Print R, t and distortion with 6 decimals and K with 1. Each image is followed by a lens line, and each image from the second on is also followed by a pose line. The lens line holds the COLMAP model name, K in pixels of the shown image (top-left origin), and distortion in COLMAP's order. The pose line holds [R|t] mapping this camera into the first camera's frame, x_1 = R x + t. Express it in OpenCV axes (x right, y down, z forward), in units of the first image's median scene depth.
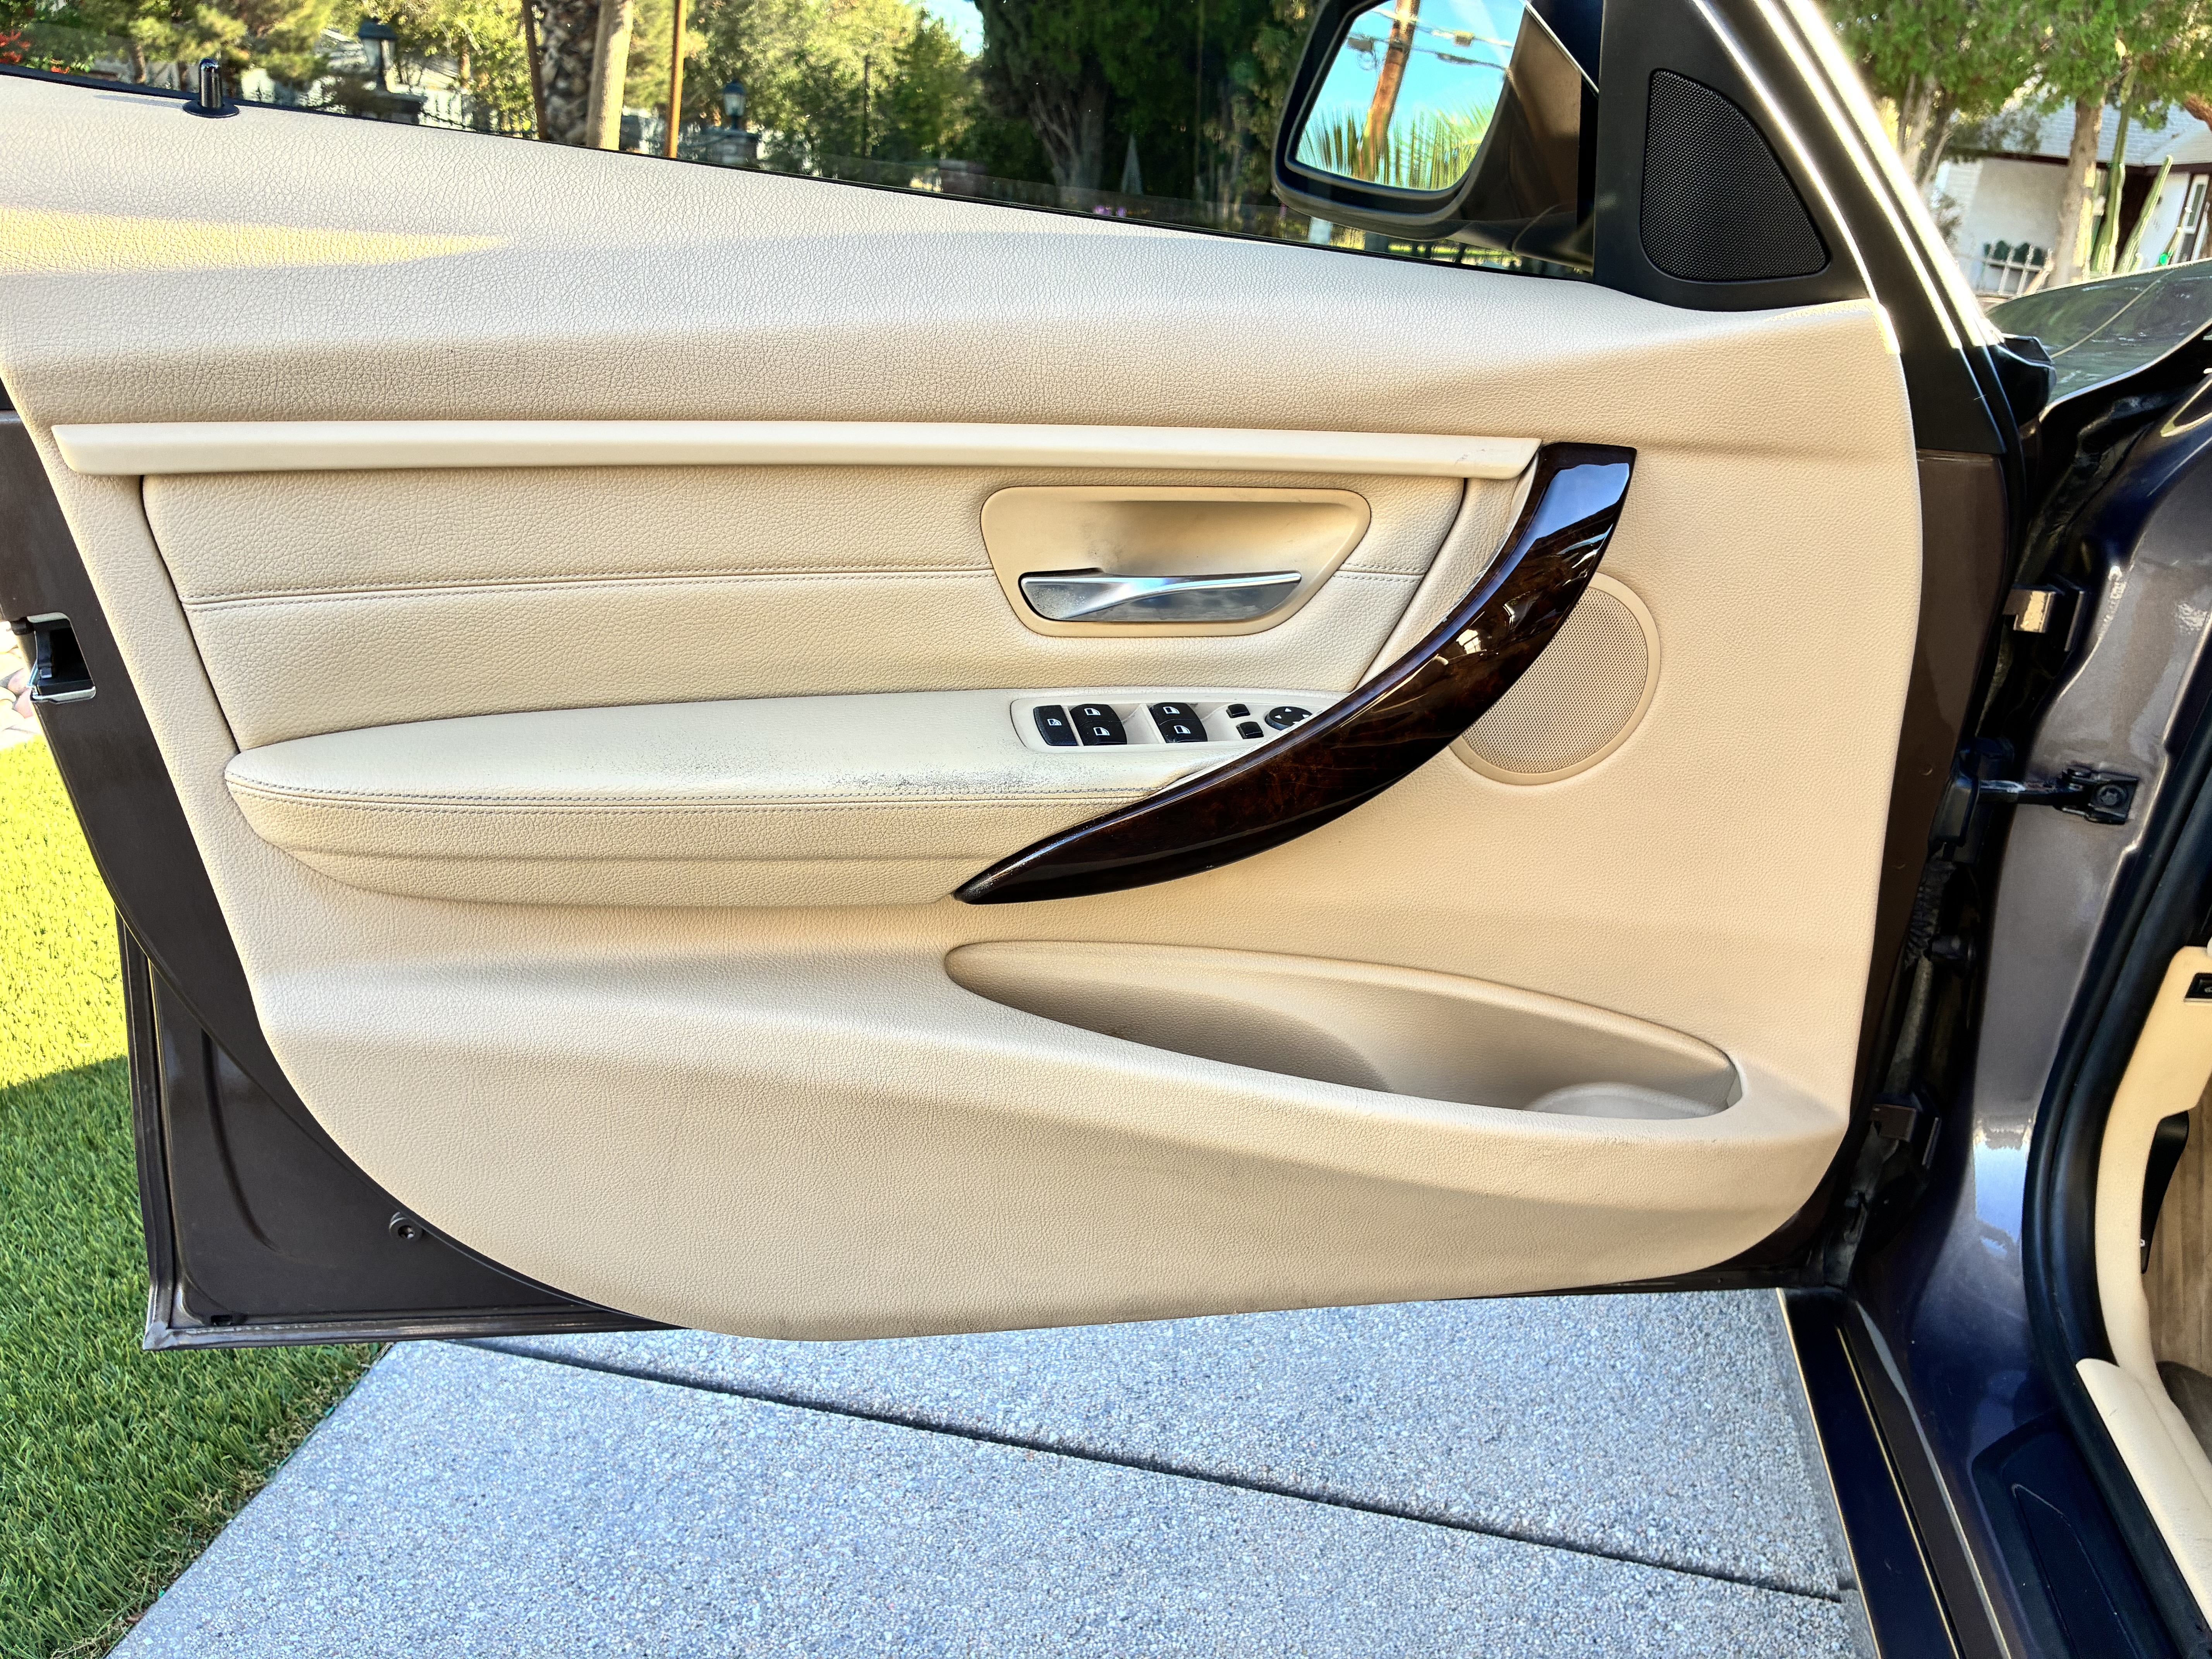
lens RADIAL K [[1694.3, 0, 1125.3], [0, 1694.3, 837.6], [0, 0, 1]] dist [0.079133, -0.121841]
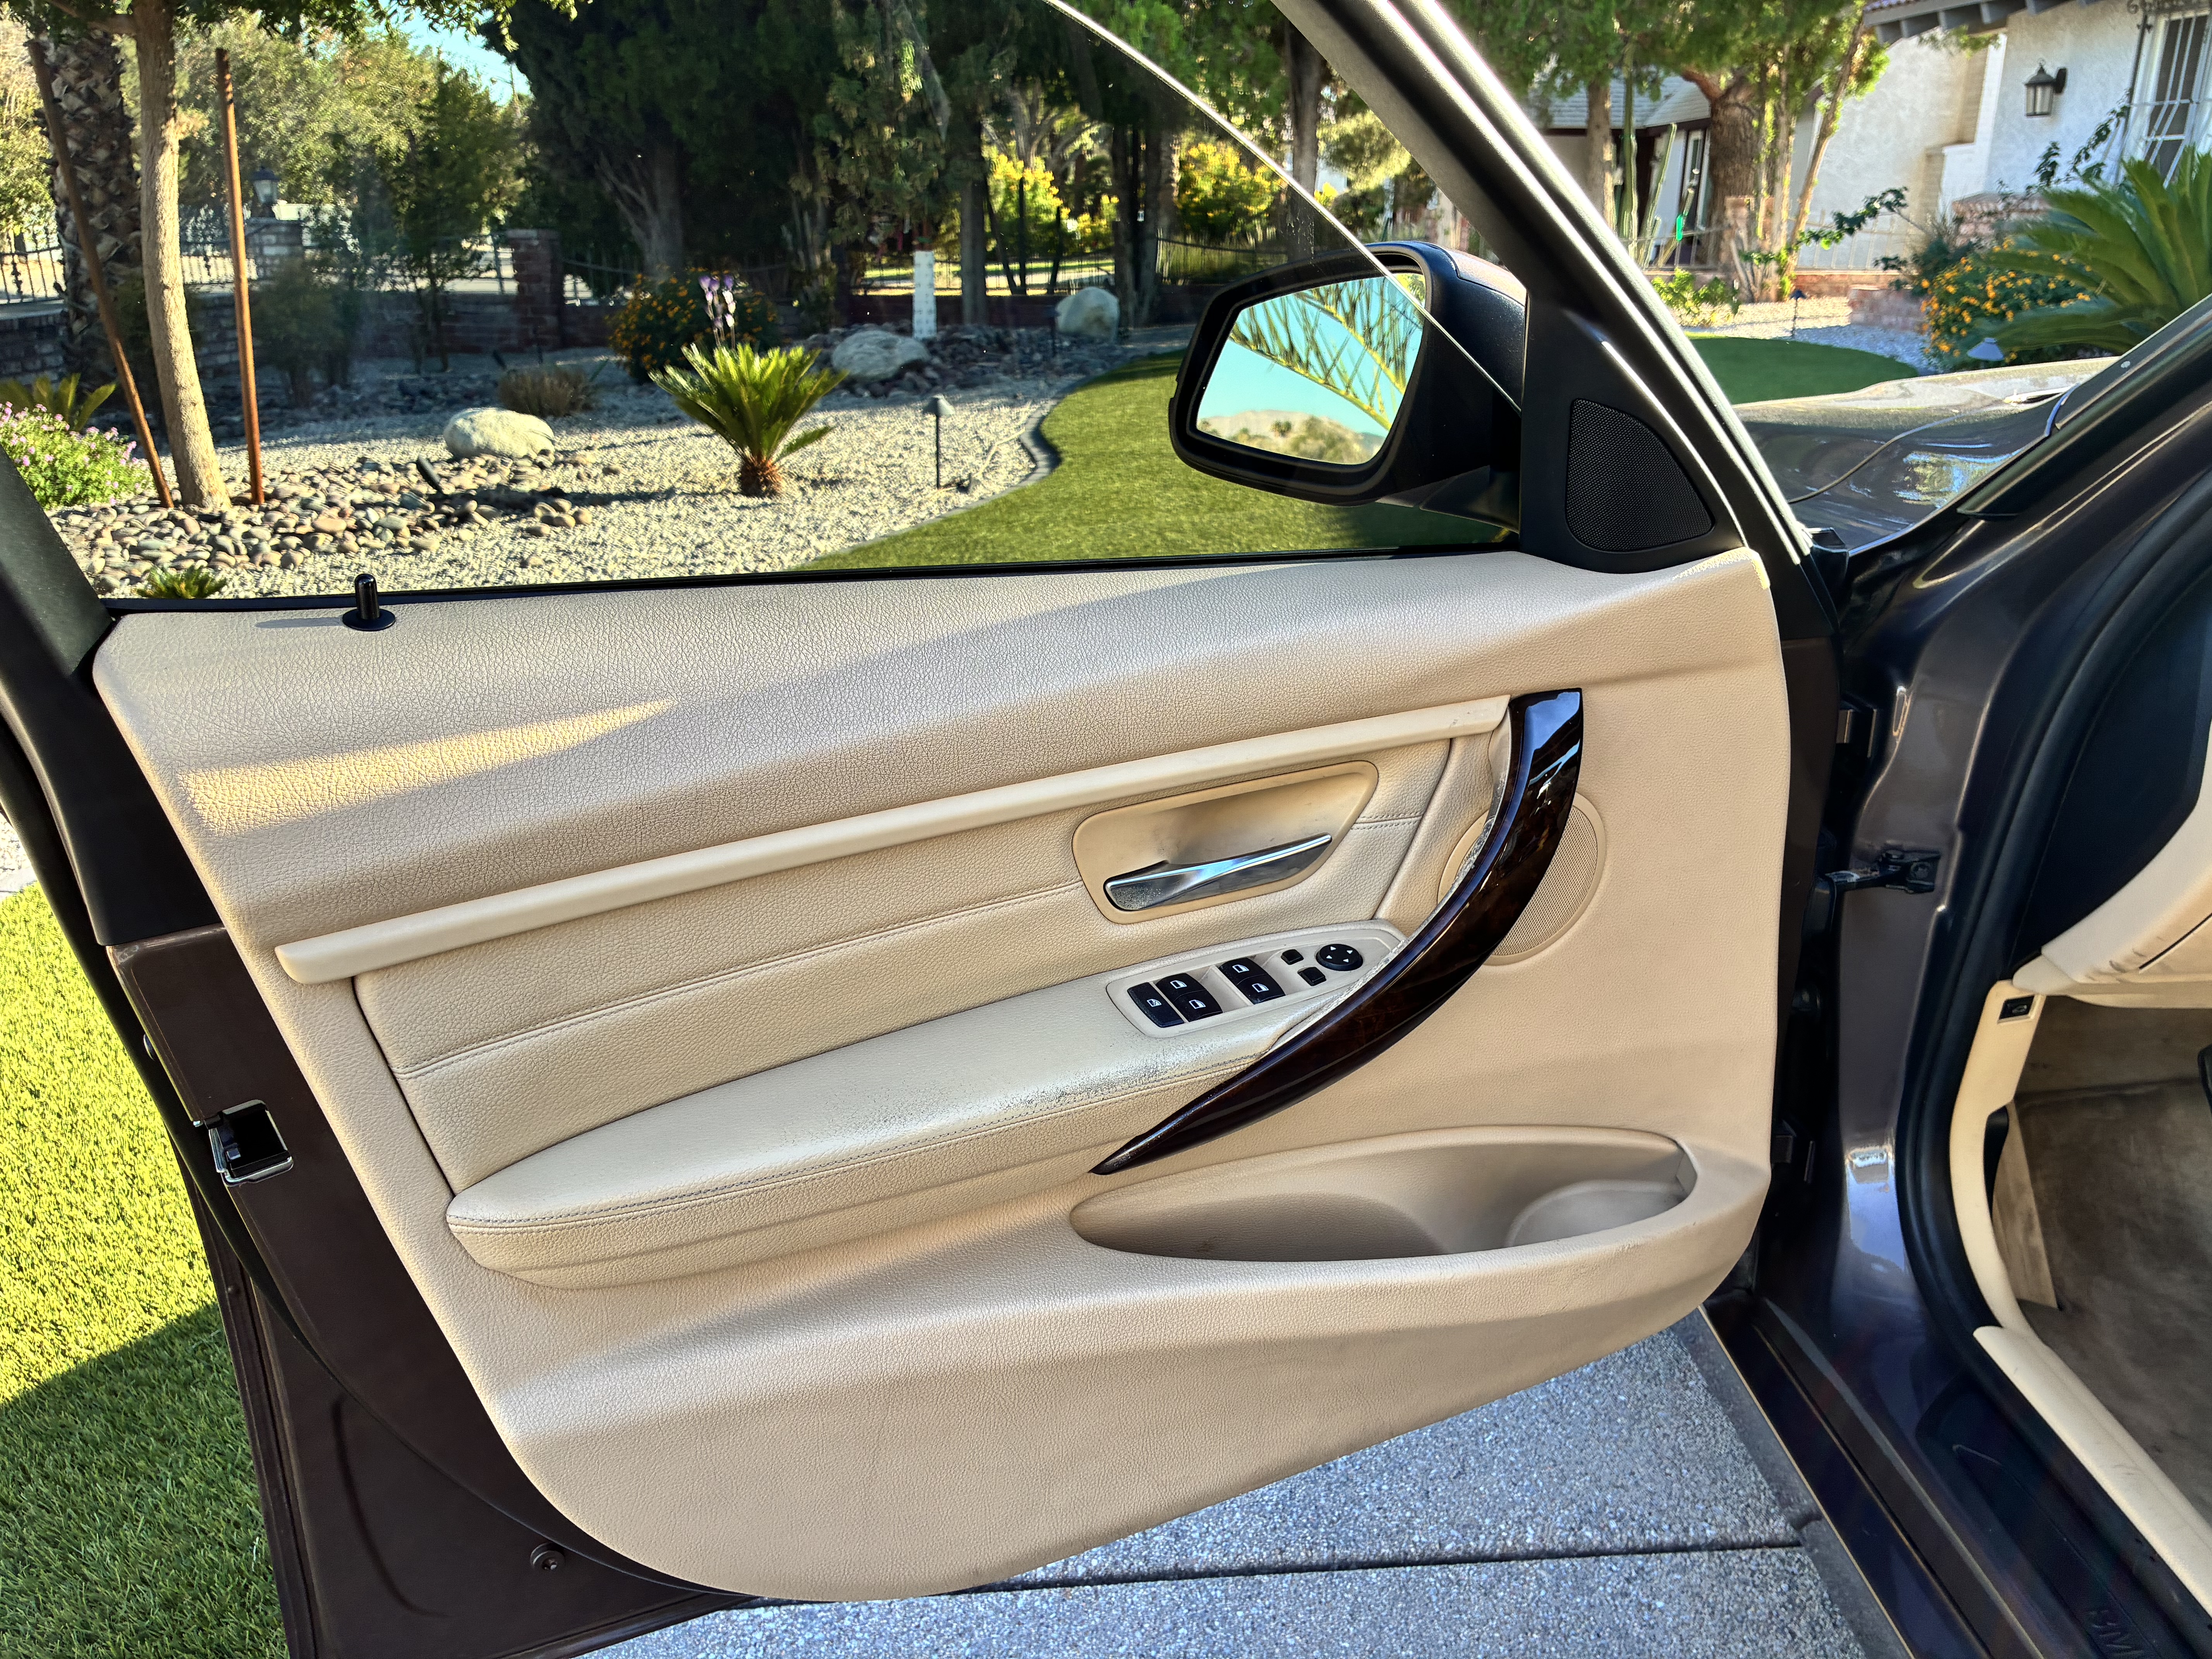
lens RADIAL K [[1712.4, 0, 1101.2], [0, 1712.4, 850.8], [0, 0, 1]] dist [0.080614, -0.124529]
pose [[0.965910, -0.166674, 0.198086, -0.178612], [0.164266, 0.986000, 0.028650, -0.129417], [-0.200088, 0.004866, 0.979766, -0.070674]]
